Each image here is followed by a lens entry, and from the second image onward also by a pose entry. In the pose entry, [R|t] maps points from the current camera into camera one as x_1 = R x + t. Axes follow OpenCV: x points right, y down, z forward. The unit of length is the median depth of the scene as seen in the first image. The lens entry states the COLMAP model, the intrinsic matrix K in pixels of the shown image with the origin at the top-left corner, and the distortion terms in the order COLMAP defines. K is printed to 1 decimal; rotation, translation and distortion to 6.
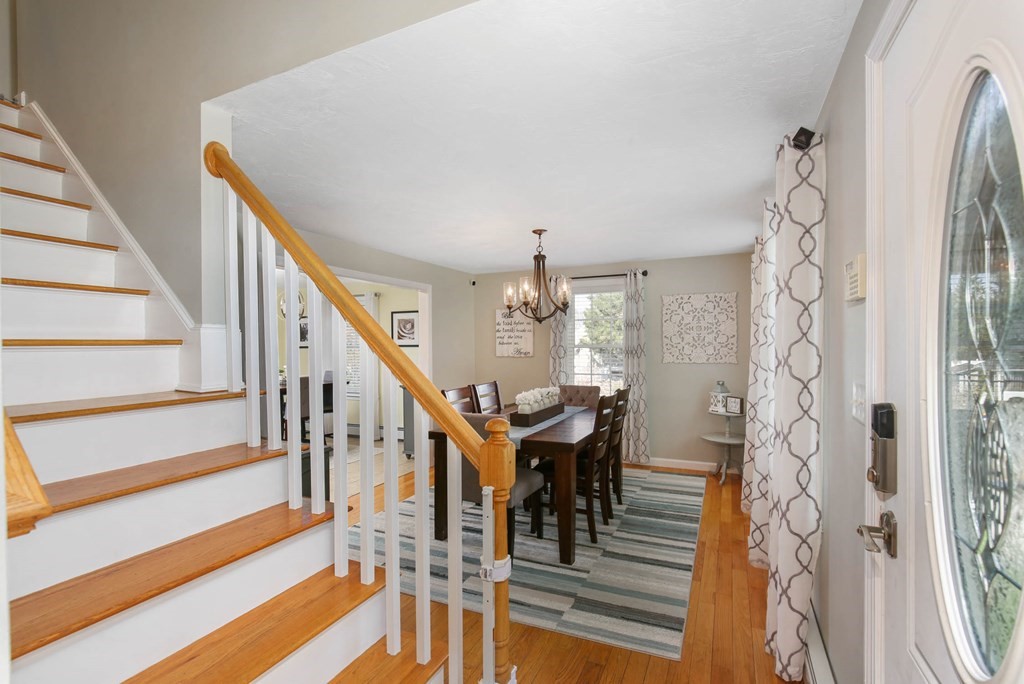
lens RADIAL K [[479.7, 0, 514.1], [0, 479.7, 349.0], [0, 0, 1]] dist [-0.022019, 0.006925]
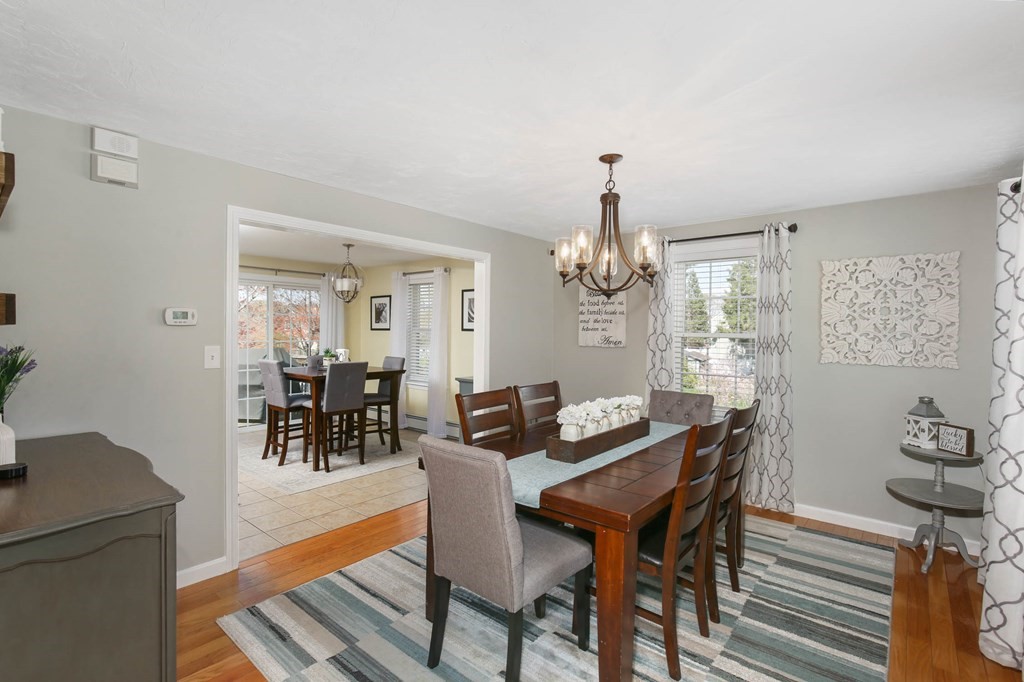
lens RADIAL K [[479.7, 0, 513.0], [0, 479.7, 333.8], [0, 0, 1]] dist [-0.022019, 0.006925]
pose [[0.961678, 0.020917, -0.273383, 0.092367], [-0.021714, 0.999764, 0.000109, -0.002400], [0.273321, 0.005831, 0.961905, 0.286202]]
